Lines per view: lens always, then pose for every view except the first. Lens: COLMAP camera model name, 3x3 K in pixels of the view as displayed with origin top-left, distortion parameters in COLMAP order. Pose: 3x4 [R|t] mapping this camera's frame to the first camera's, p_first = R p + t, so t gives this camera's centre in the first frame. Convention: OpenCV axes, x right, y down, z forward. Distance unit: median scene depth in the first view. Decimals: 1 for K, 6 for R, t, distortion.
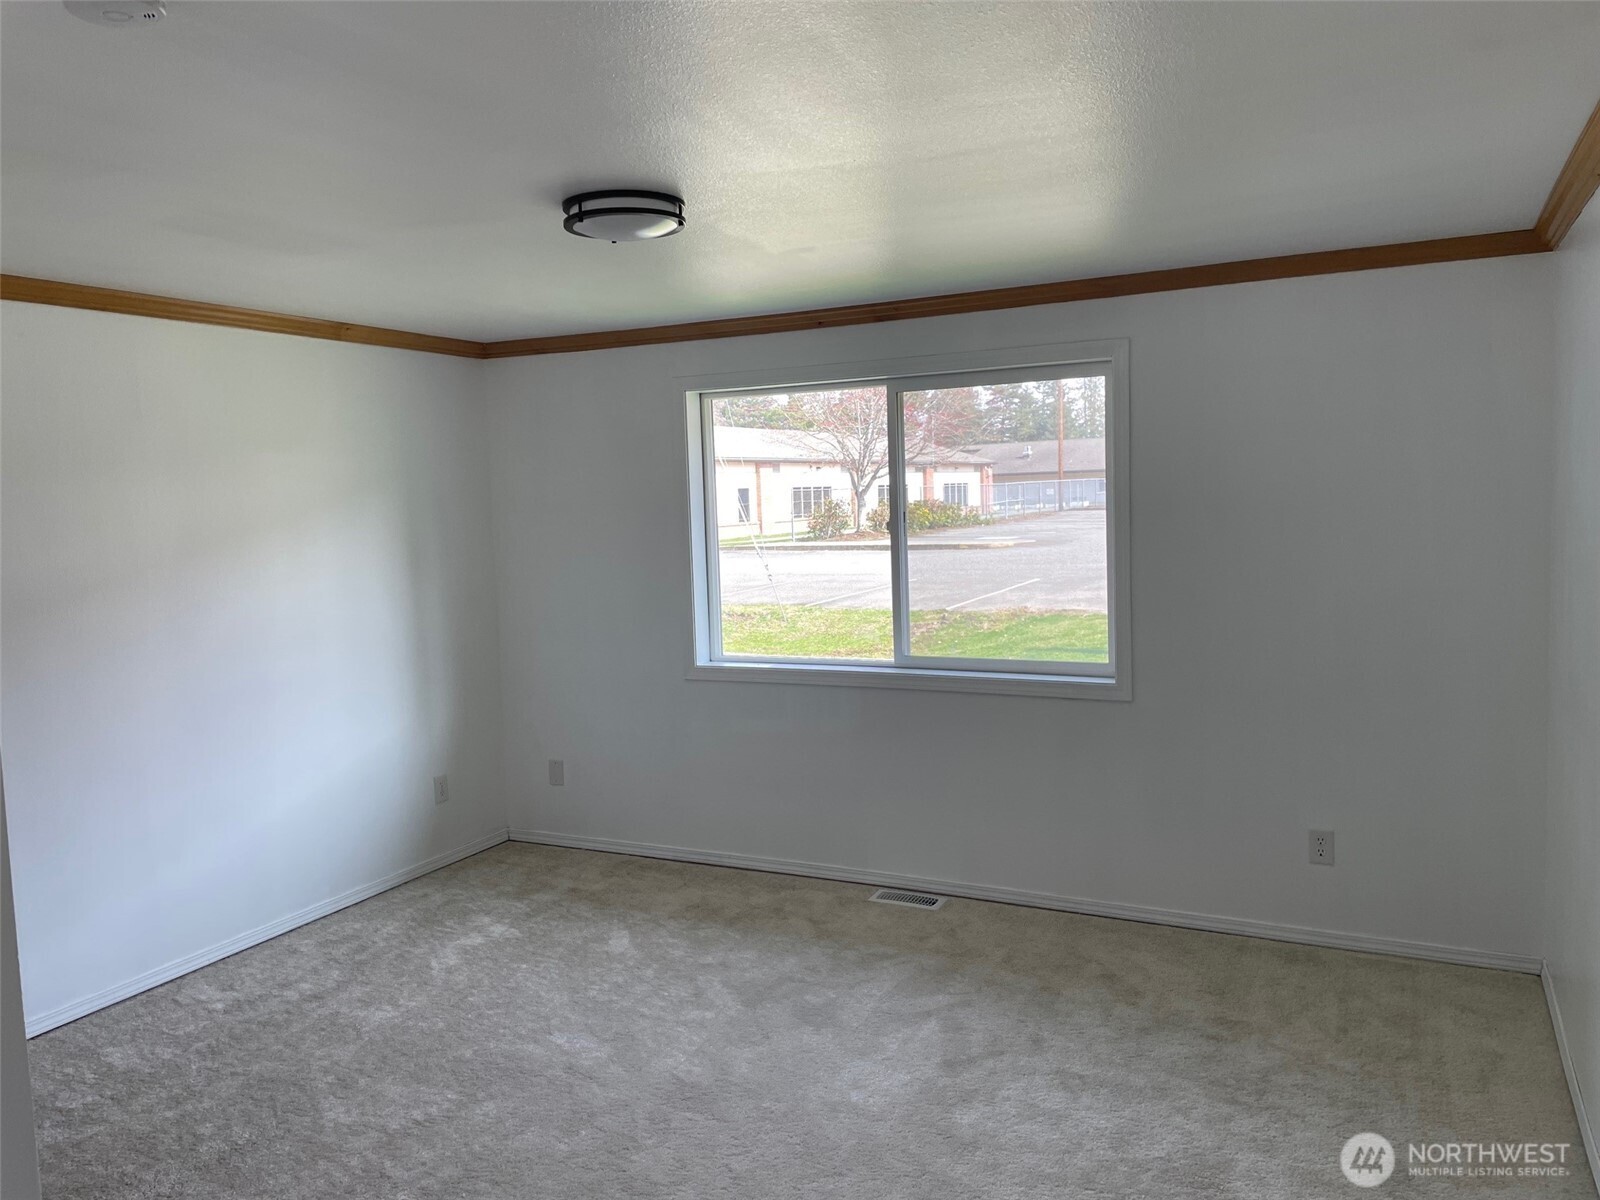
lens RADIAL K [[1200.5, 0, 794.3], [0, 1200.5, 592.8], [0, 0, 1]] dist [0.094089, -0.130153]
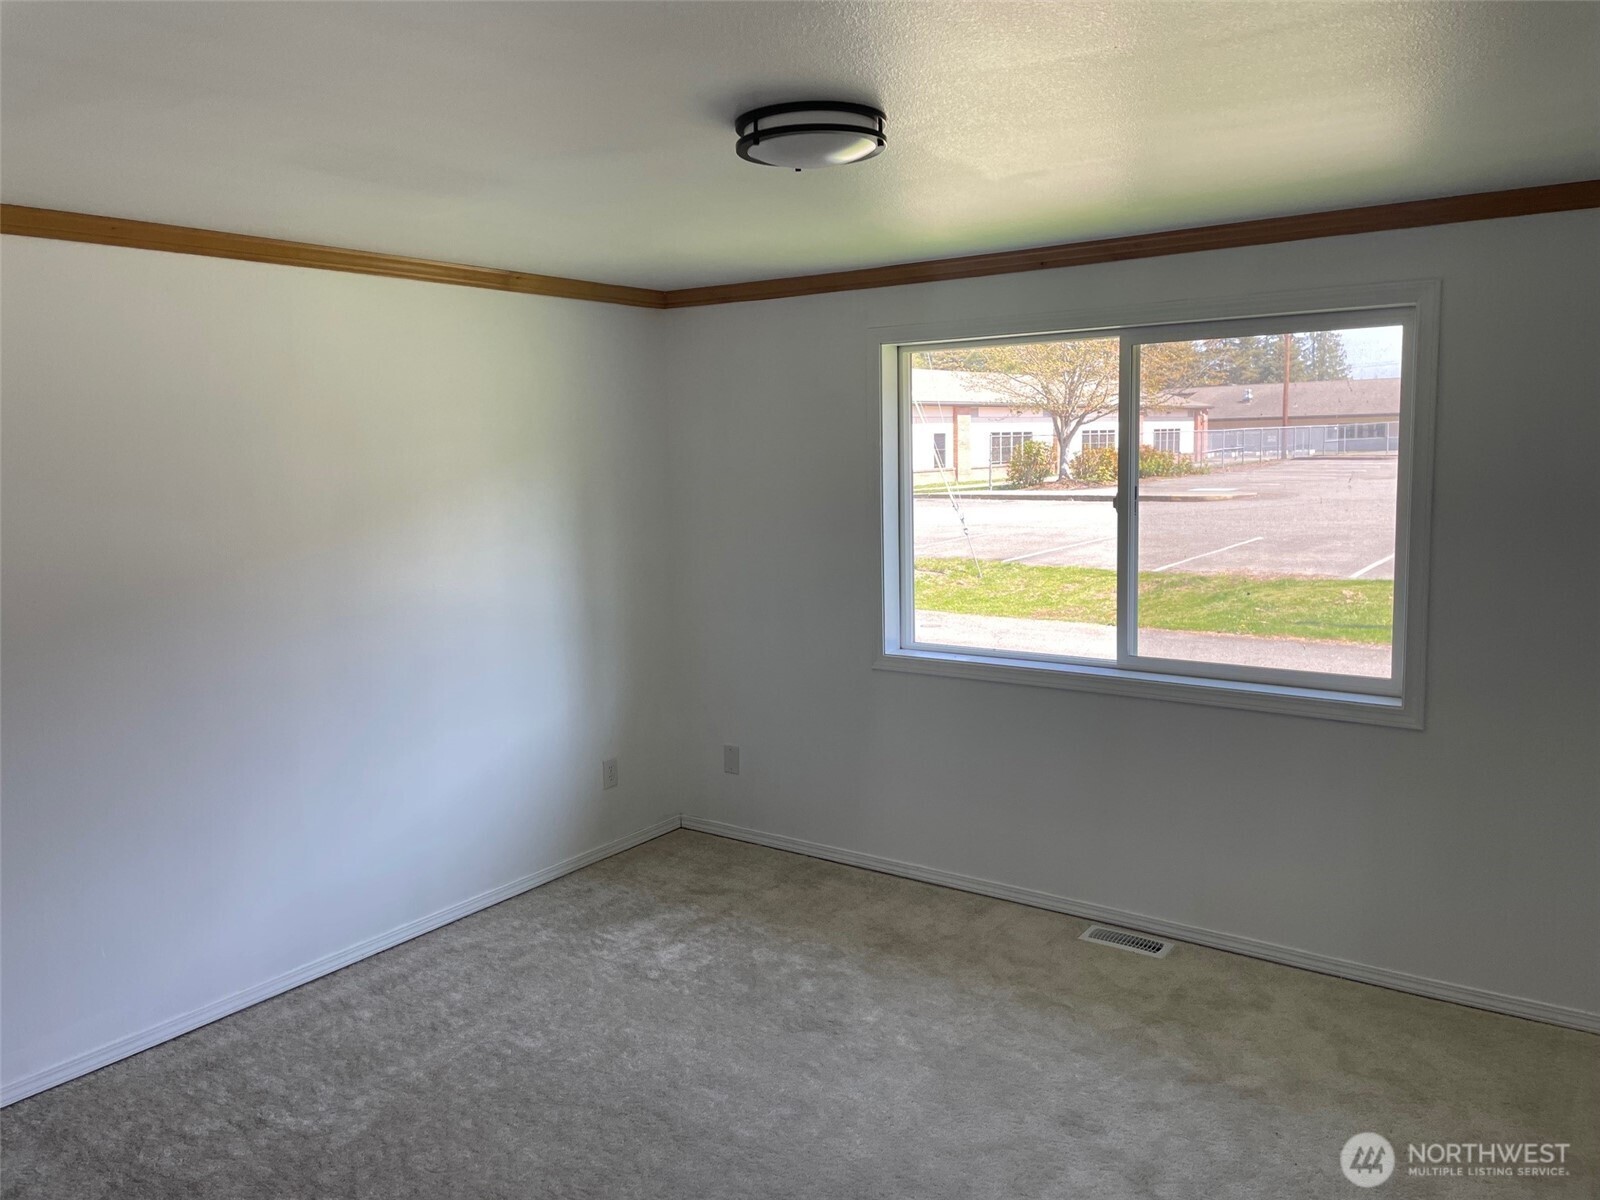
lens RADIAL K [[1210.4, 0, 799.7], [0, 1210.4, 576.4], [0, 0, 1]] dist [0.092788, -0.139570]
pose [[0.987816, 0.028277, -0.153033, -0.008446], [-0.023245, 0.999132, 0.034575, -0.026018], [0.153878, -0.030597, 0.987616, 0.104862]]
